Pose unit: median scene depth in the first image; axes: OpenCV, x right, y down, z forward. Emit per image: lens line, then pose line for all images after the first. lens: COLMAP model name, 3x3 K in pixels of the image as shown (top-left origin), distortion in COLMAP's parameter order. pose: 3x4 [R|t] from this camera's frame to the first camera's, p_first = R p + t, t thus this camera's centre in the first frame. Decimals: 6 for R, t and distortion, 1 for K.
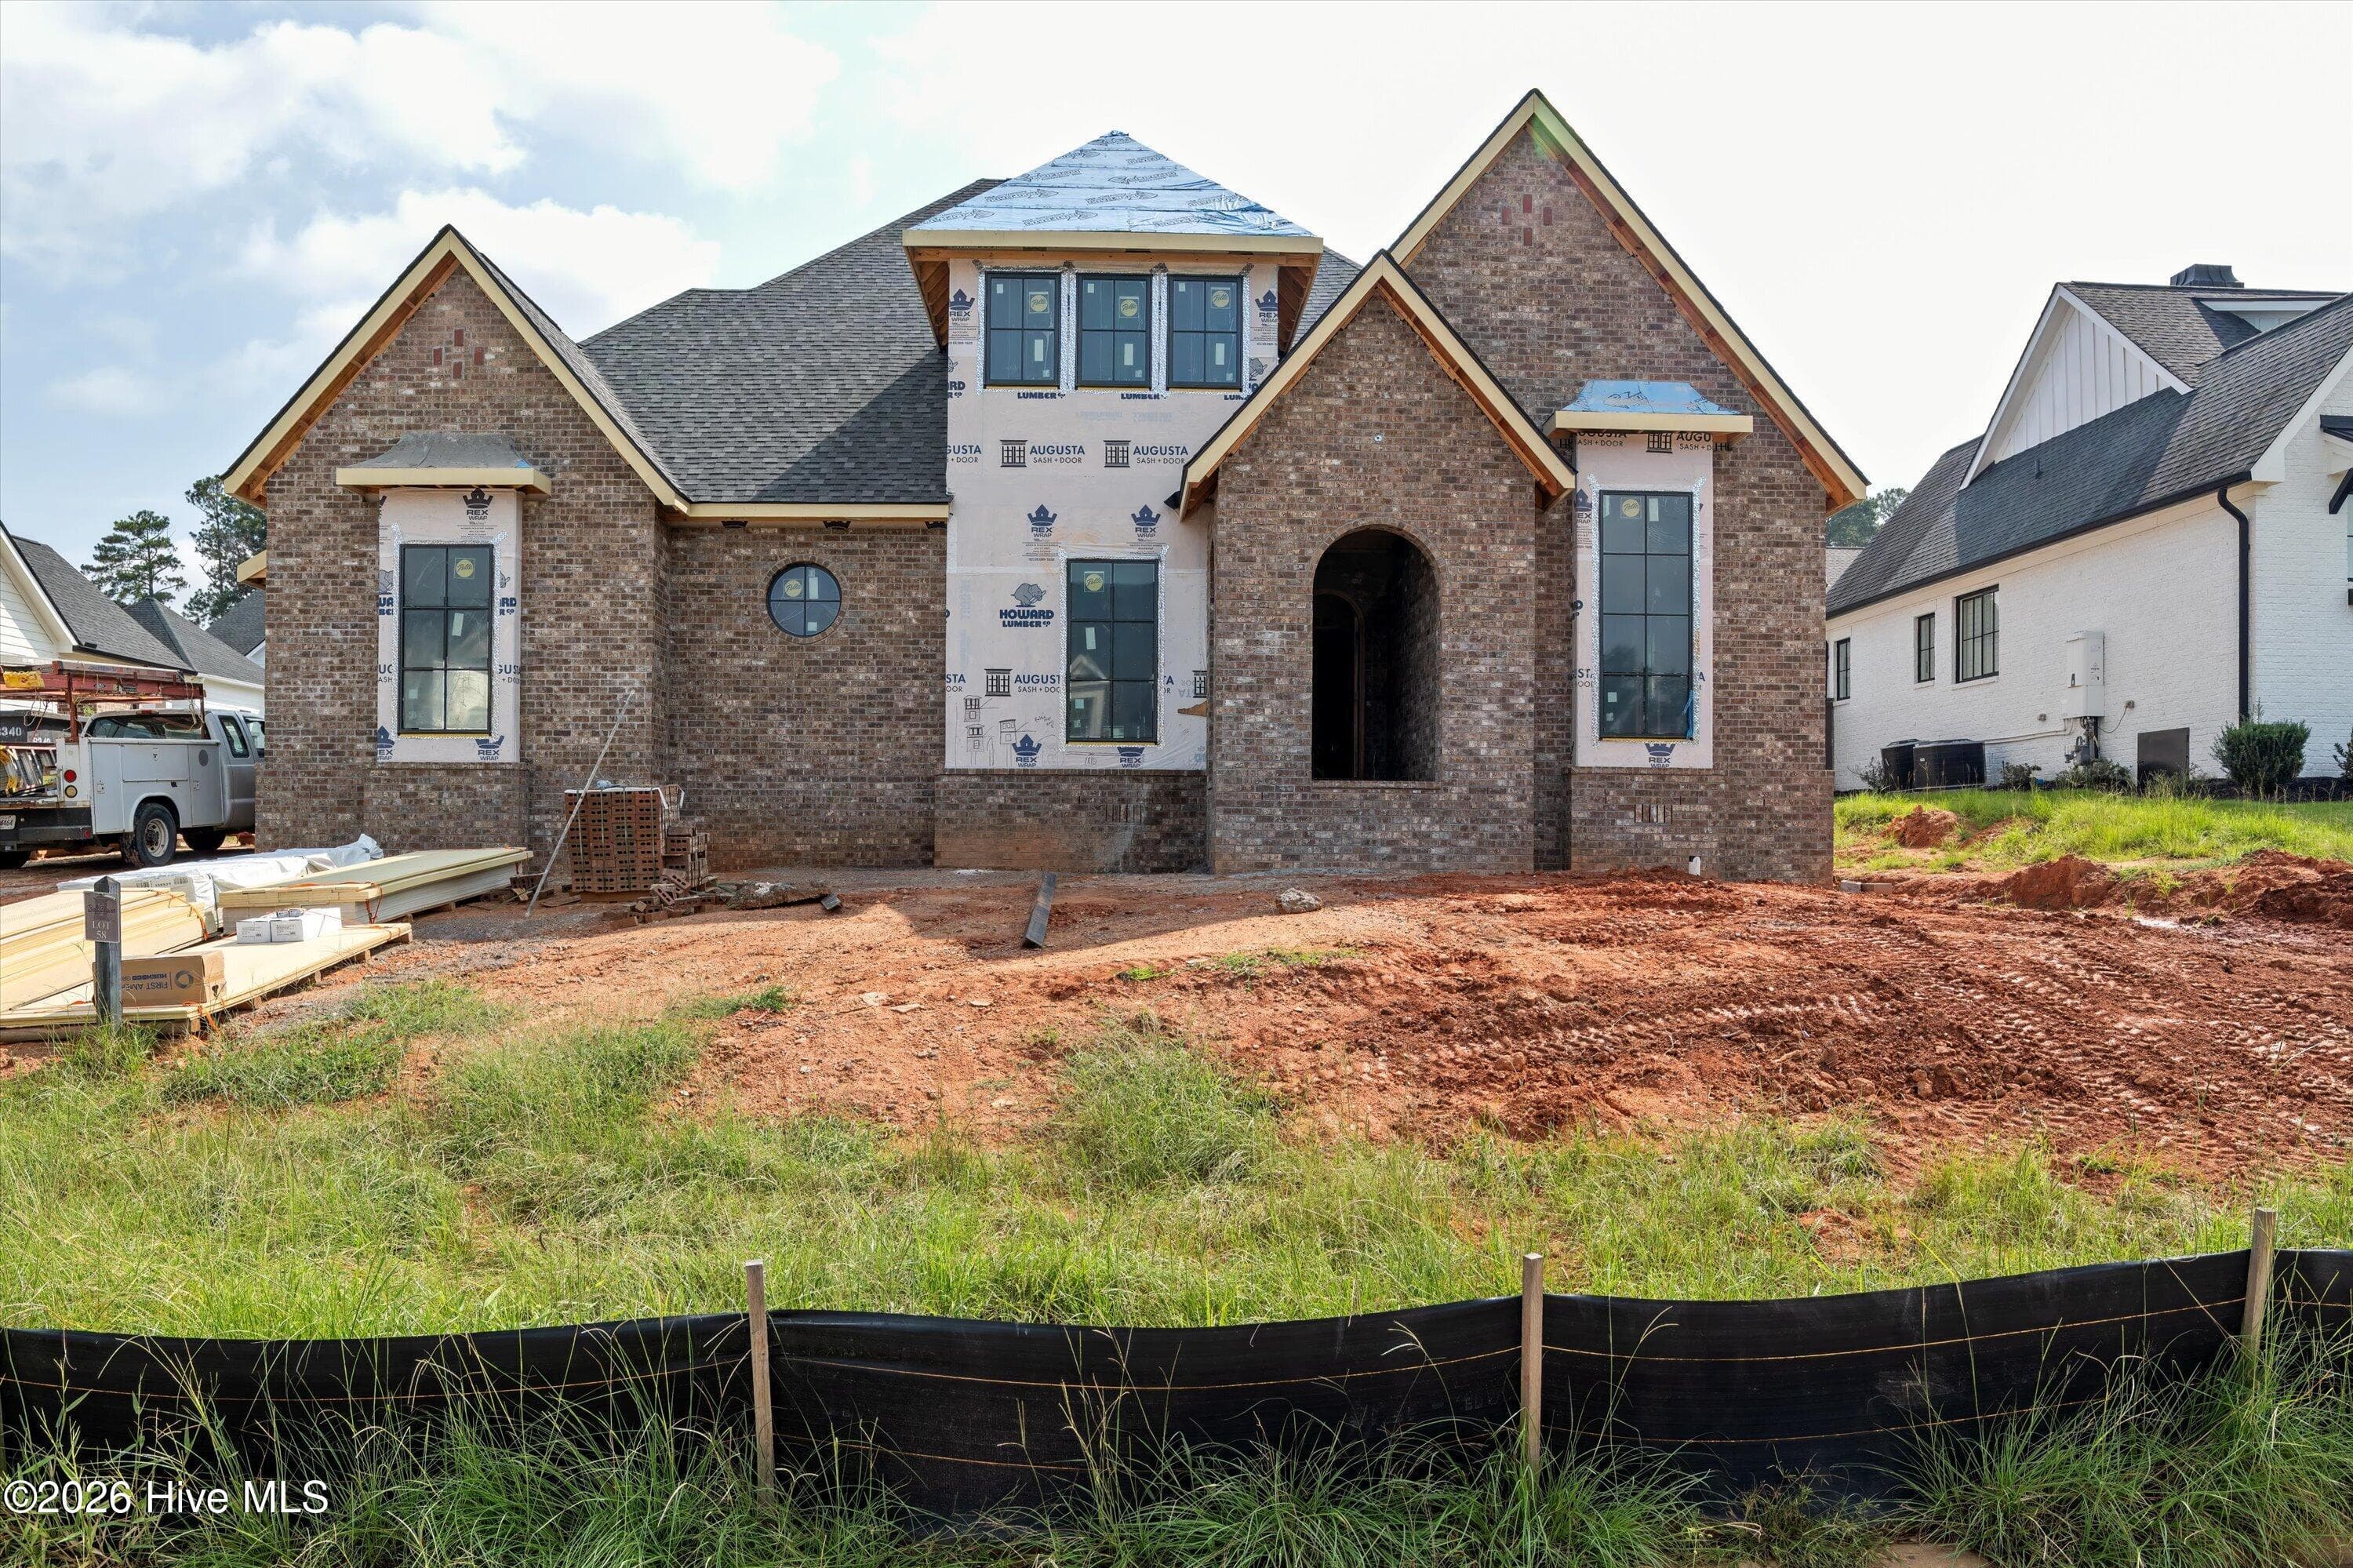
lens RADIAL K [[1615.0, 0, 1184.0], [0, 1615.0, 857.7], [0, 0, 1]] dist [-0.081472, 0.041911]
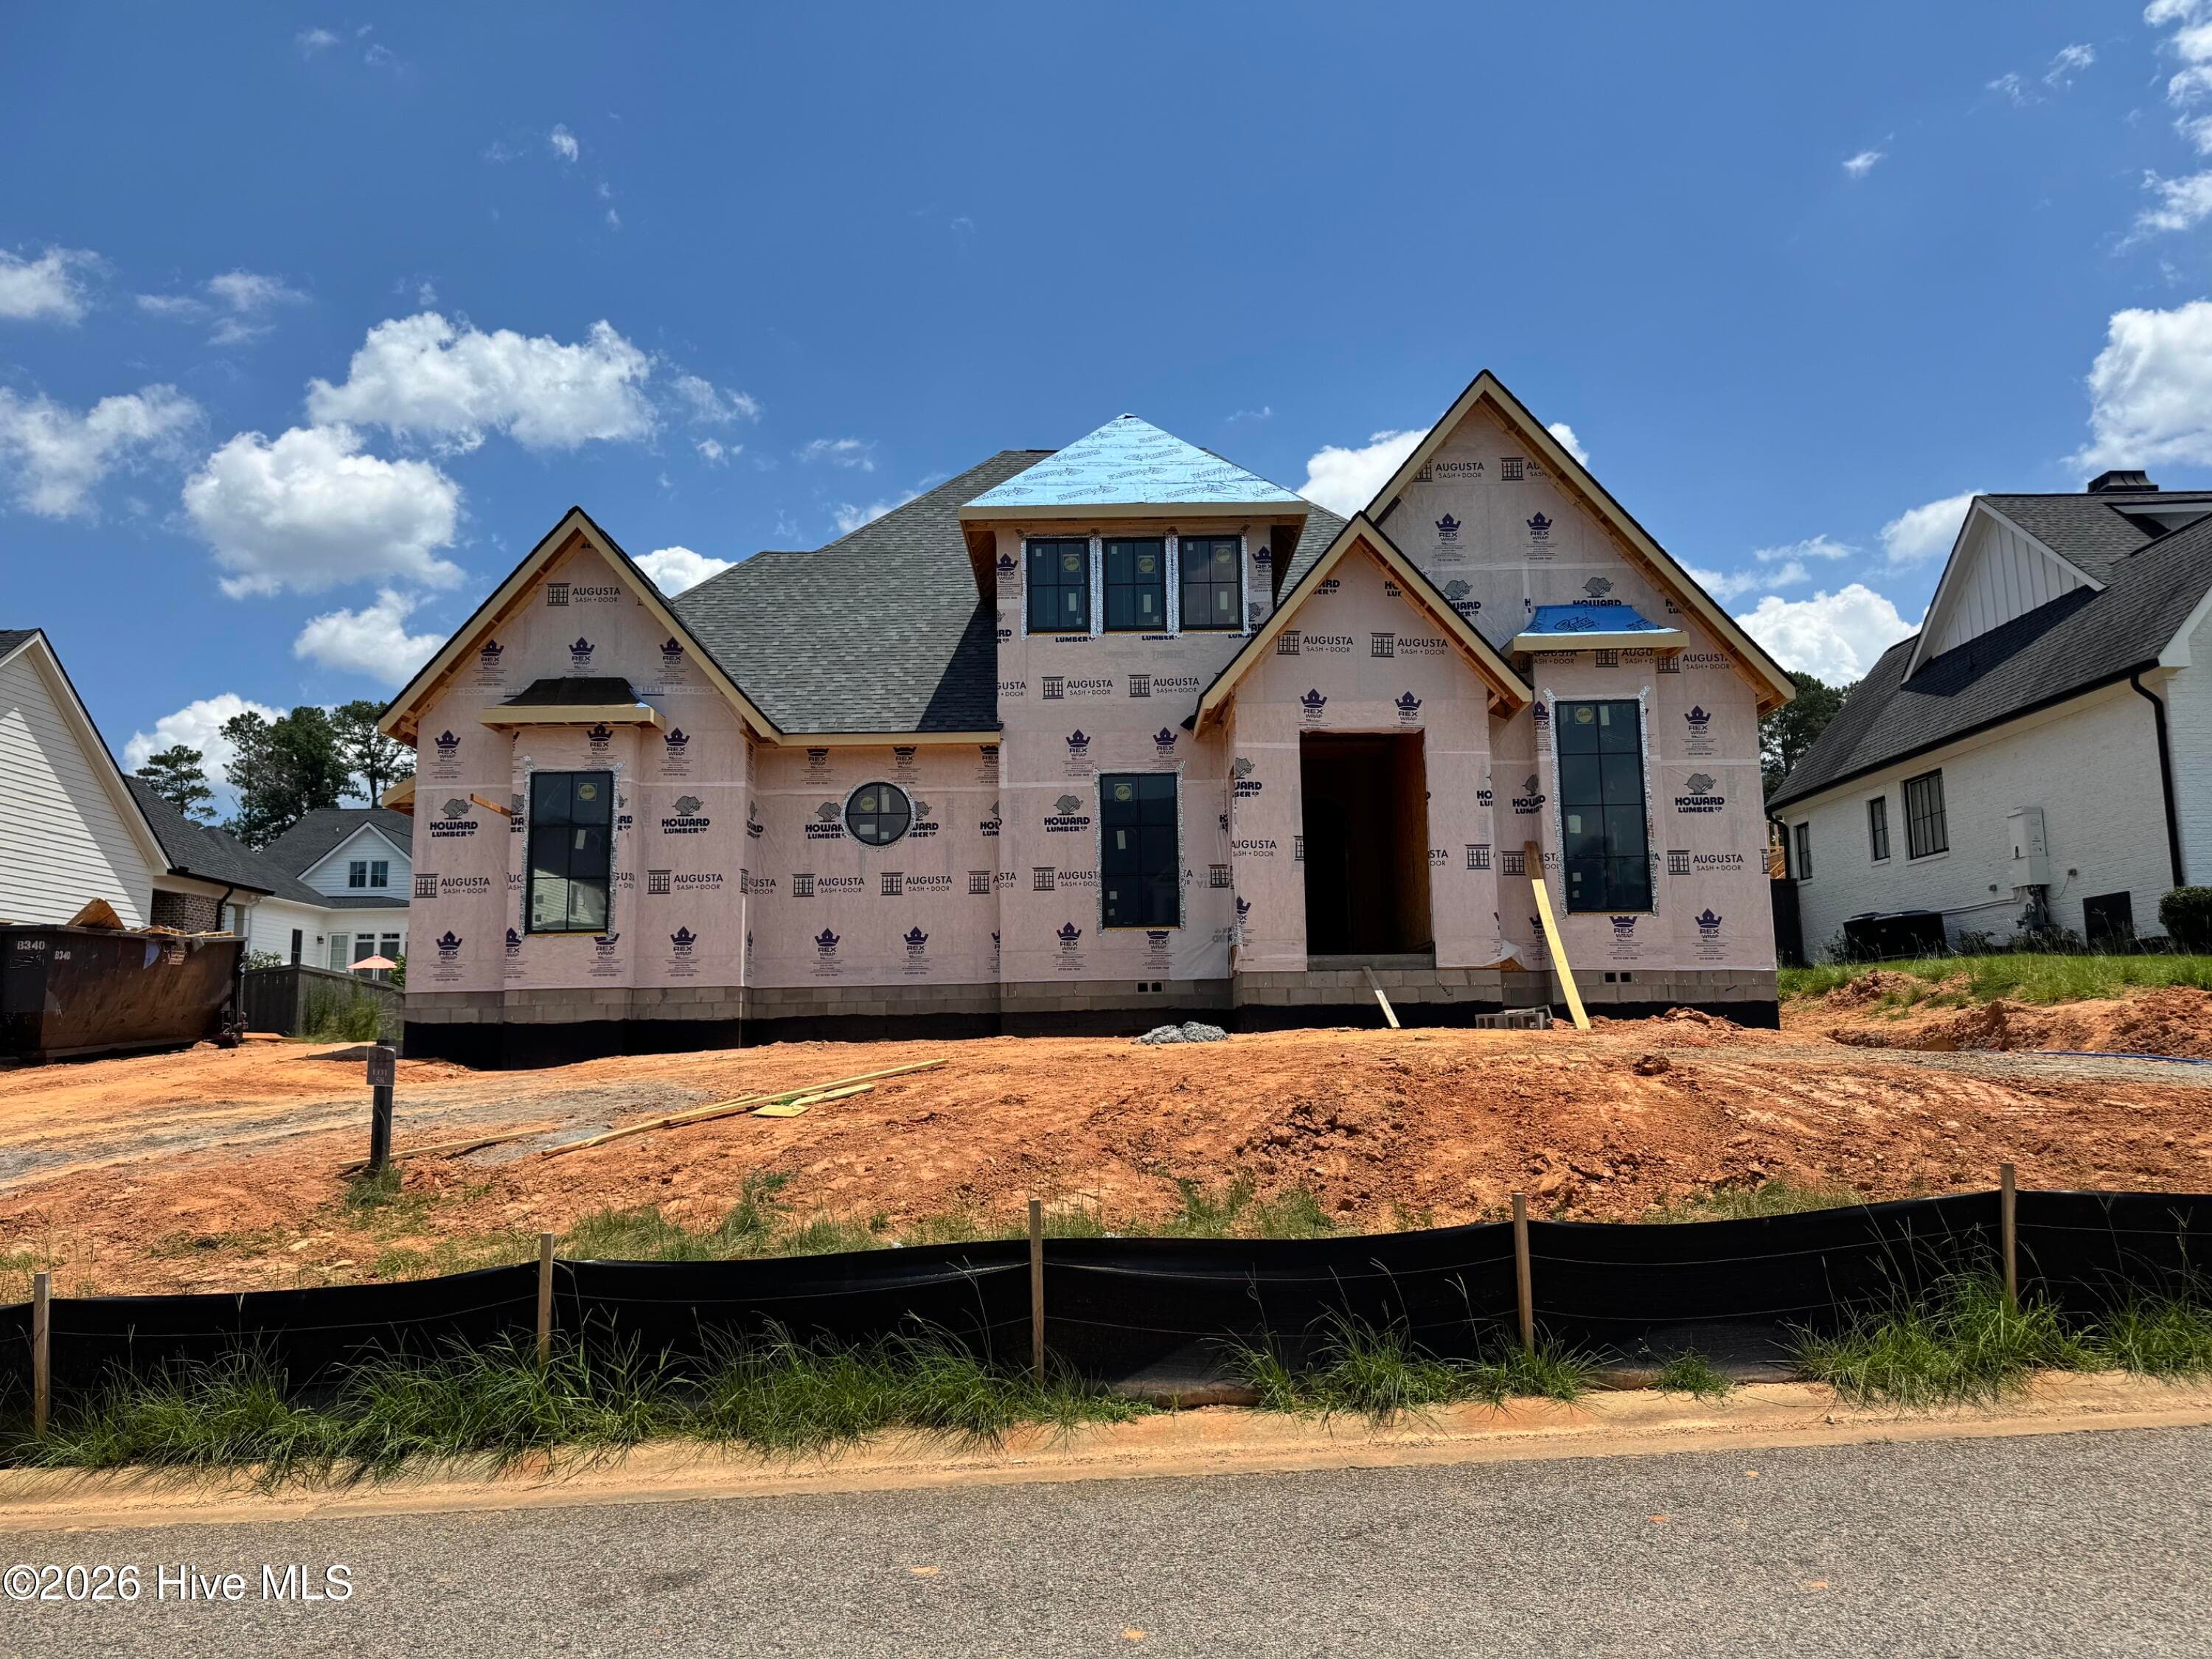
lens RADIAL K [[1585.2, 0, 1106.0], [0, 1585.2, 829.5], [0, 0, 1]] dist [0.057177, -0.060344]
pose [[0.998855, -0.026262, -0.039986, -0.021701], [0.020131, 0.988984, -0.146649, 0.025378], [0.043397, 0.145676, 0.988380, -0.143162]]
